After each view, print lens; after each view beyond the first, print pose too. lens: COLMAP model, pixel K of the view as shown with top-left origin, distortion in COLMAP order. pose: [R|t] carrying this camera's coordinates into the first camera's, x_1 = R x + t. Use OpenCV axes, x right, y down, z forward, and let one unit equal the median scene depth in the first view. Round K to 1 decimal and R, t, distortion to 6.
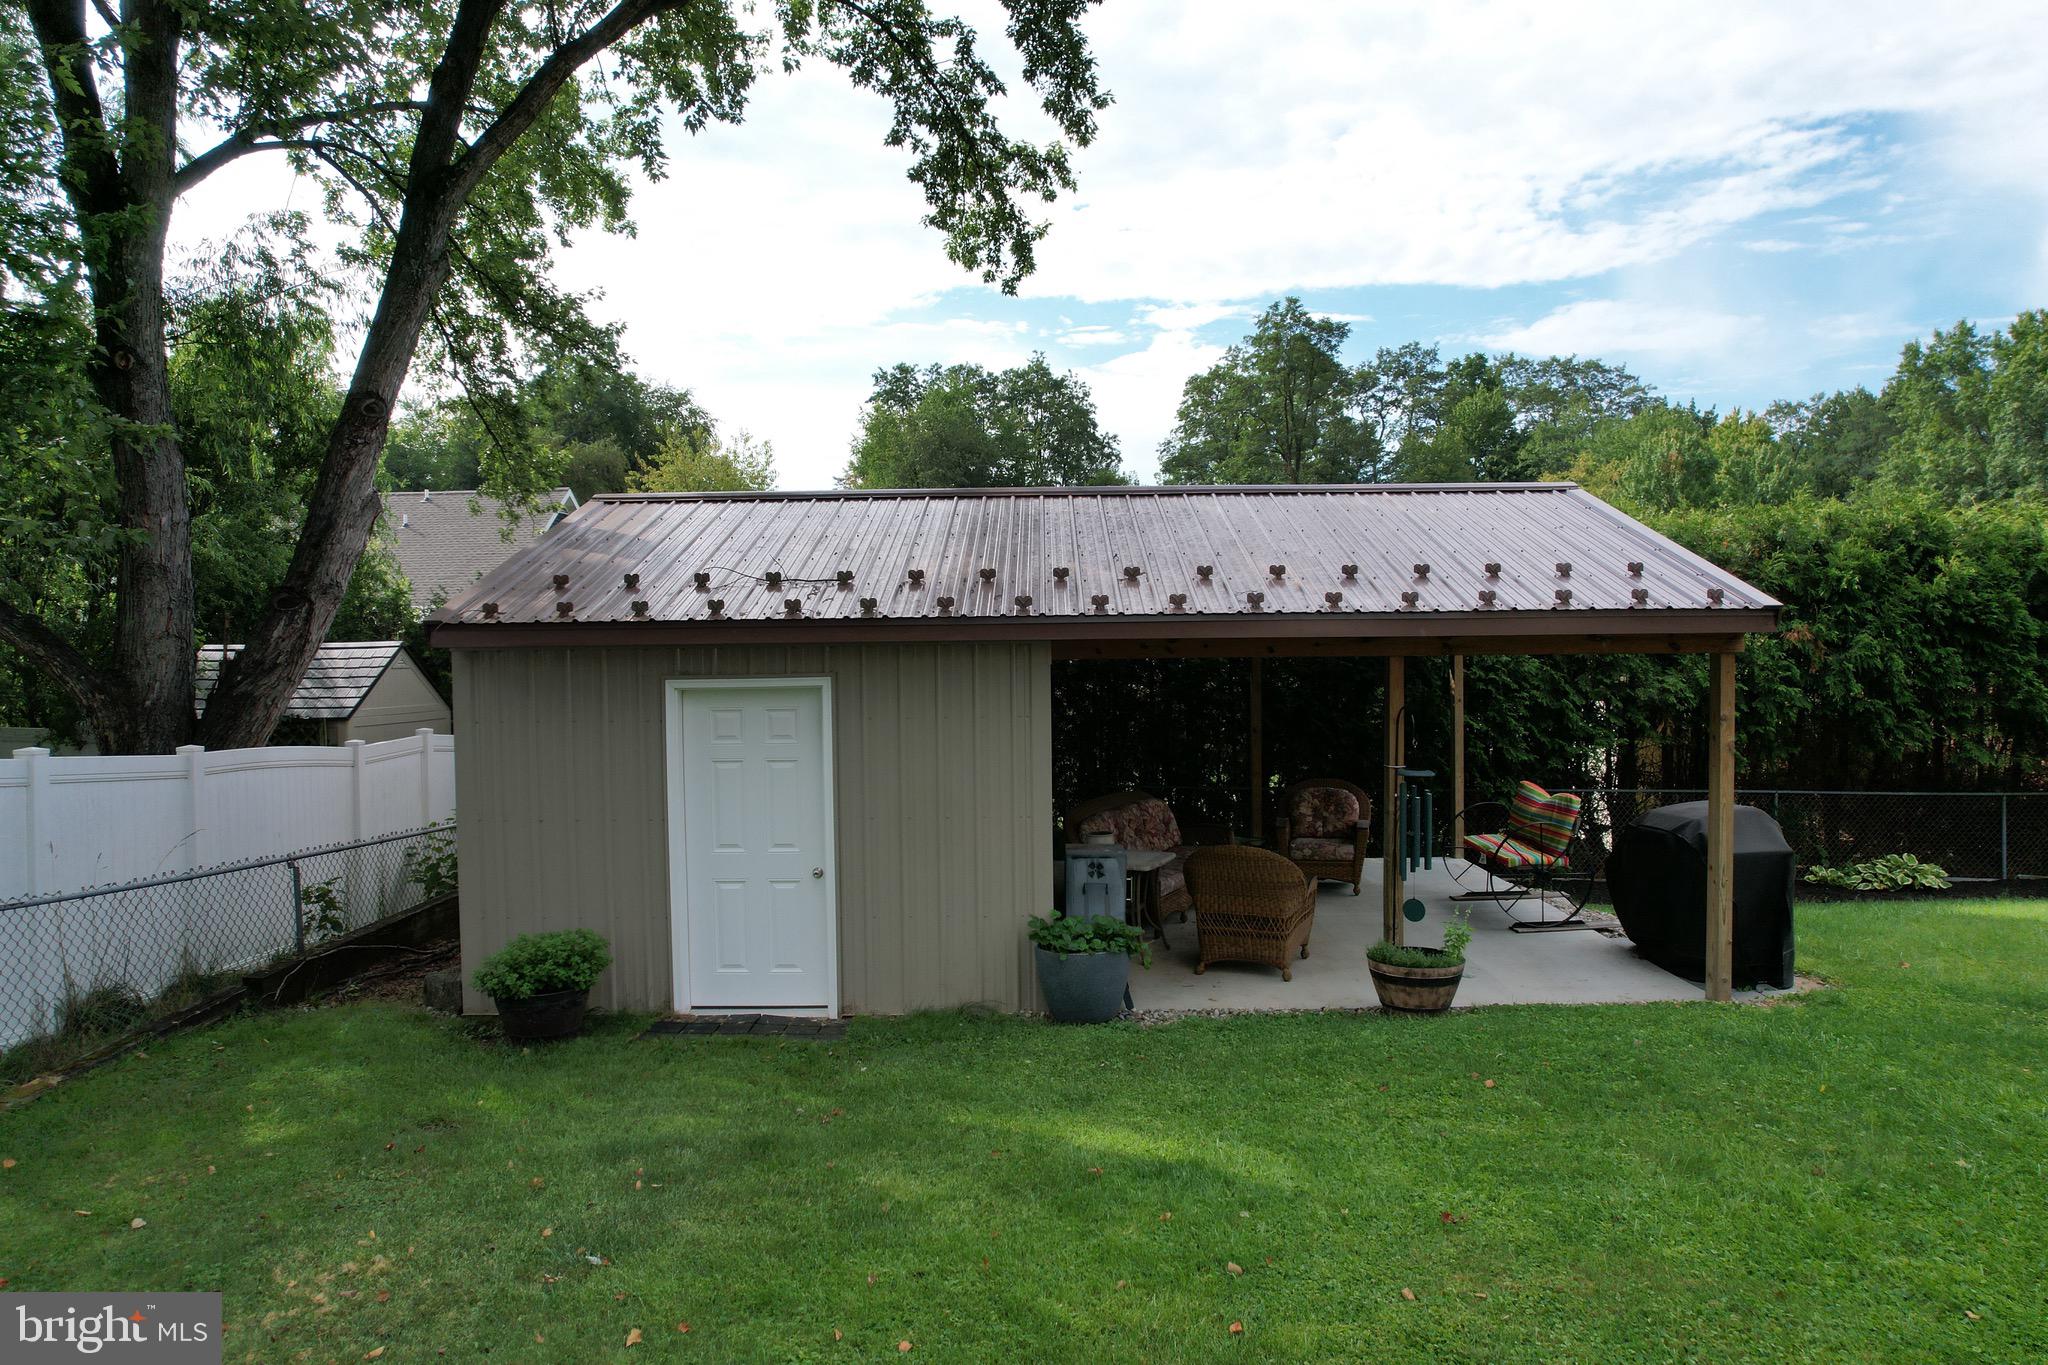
lens RADIAL K [[1306.2, 0, 1024.0], [0, 1306.2, 682.5], [0, 0, 1]] dist [-0.079526, 0.072268]
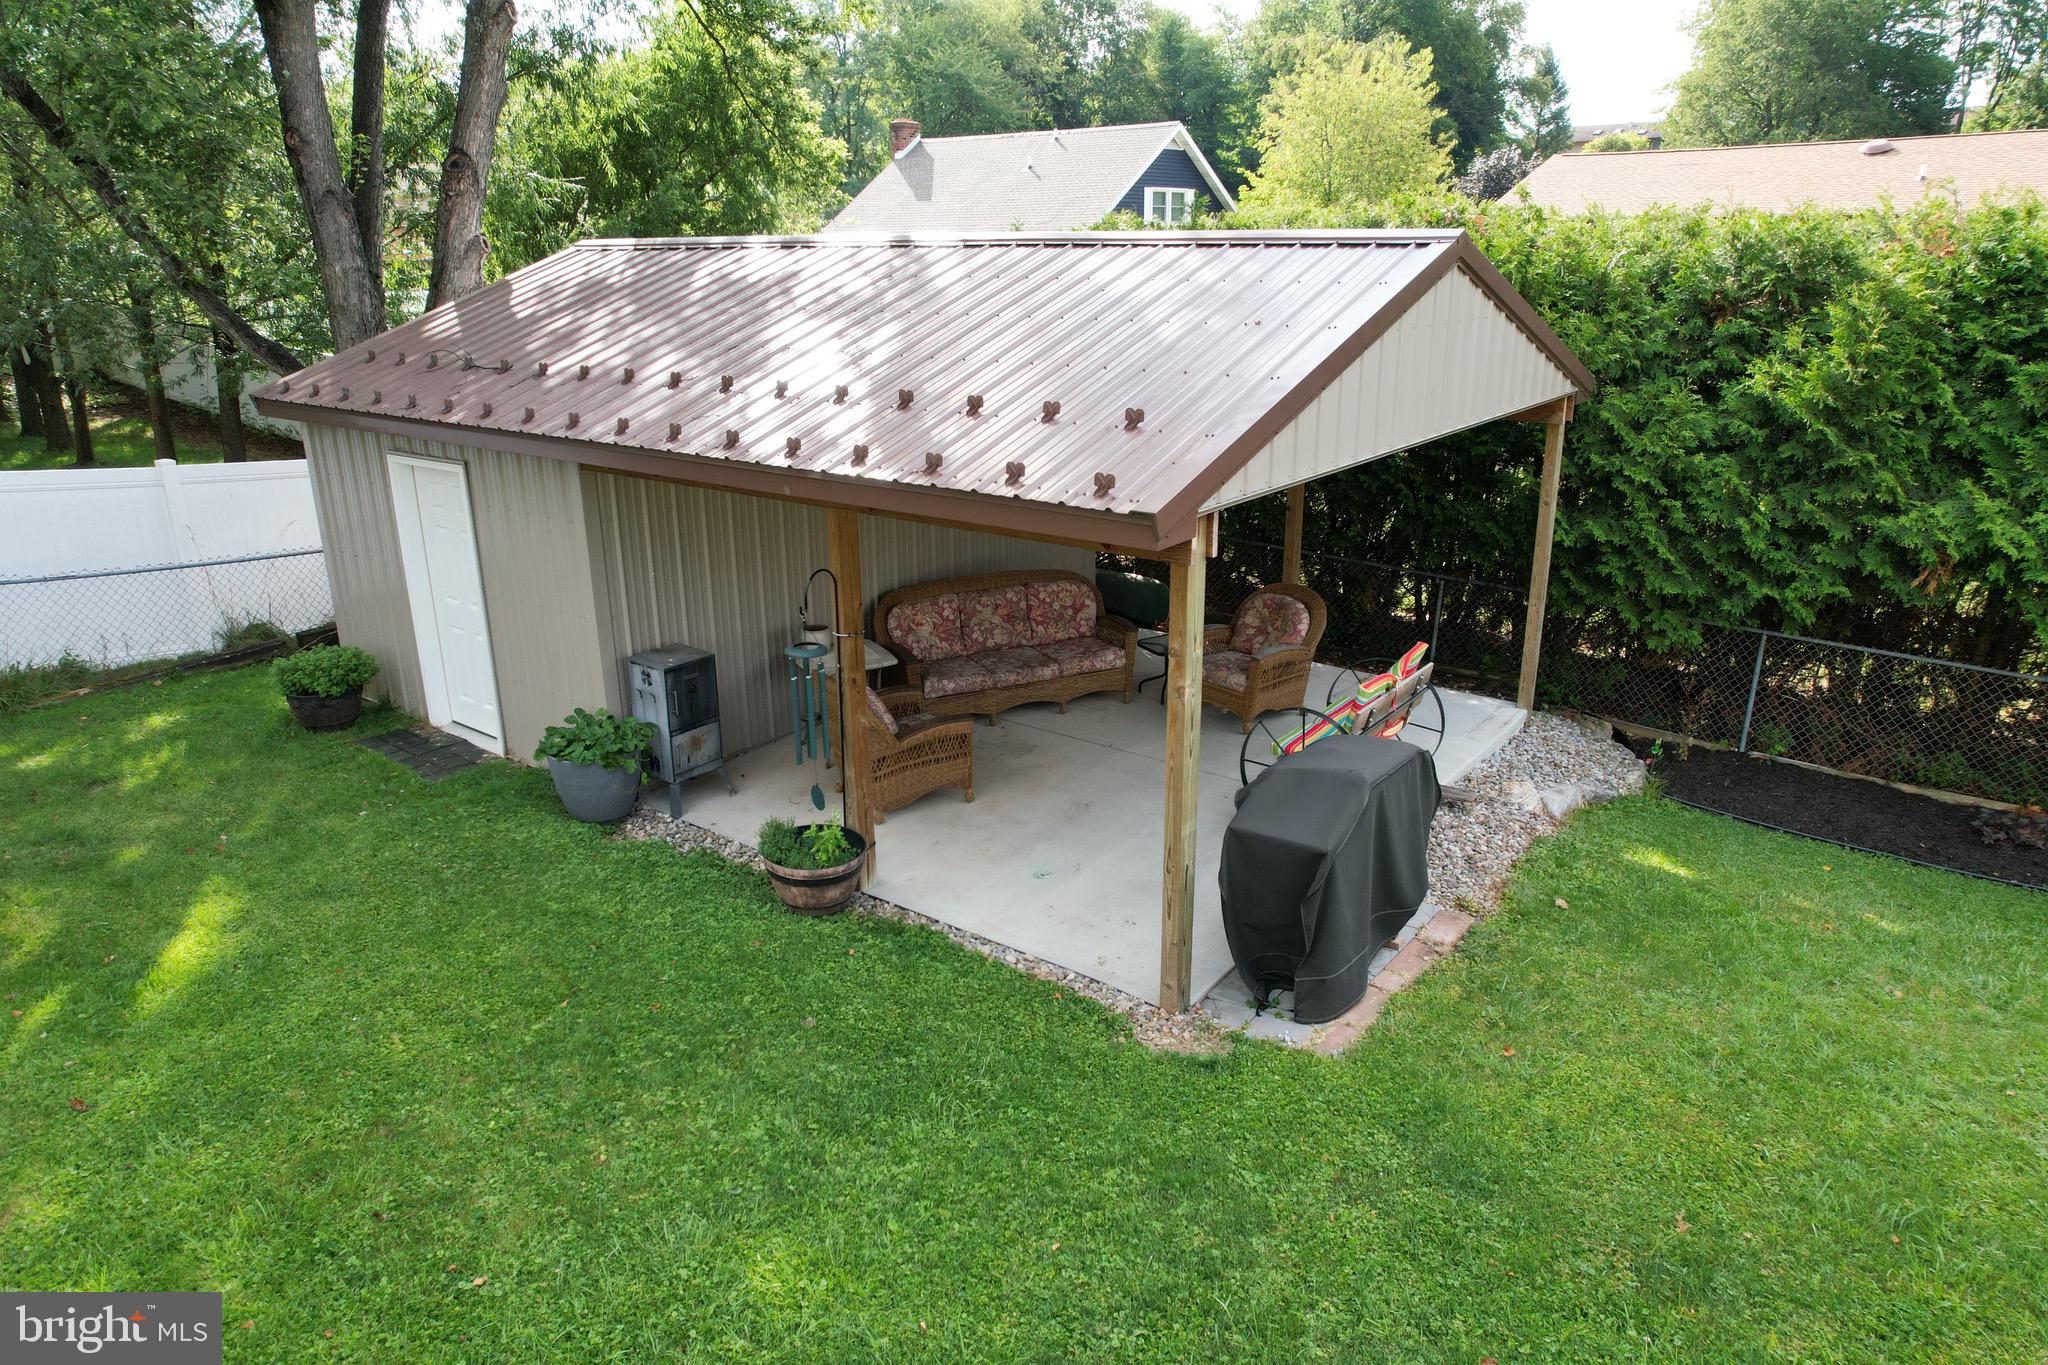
lens RADIAL K [[1306.2, 0, 1024.0], [0, 1306.2, 682.5], [0, 0, 1]] dist [-0.079526, 0.072268]
pose [[0.804654, 0.196367, -0.560333, 0.859485], [-0.026023, 0.954484, 0.297125, -0.161045], [0.593174, -0.224501, 0.773139, 0.391500]]
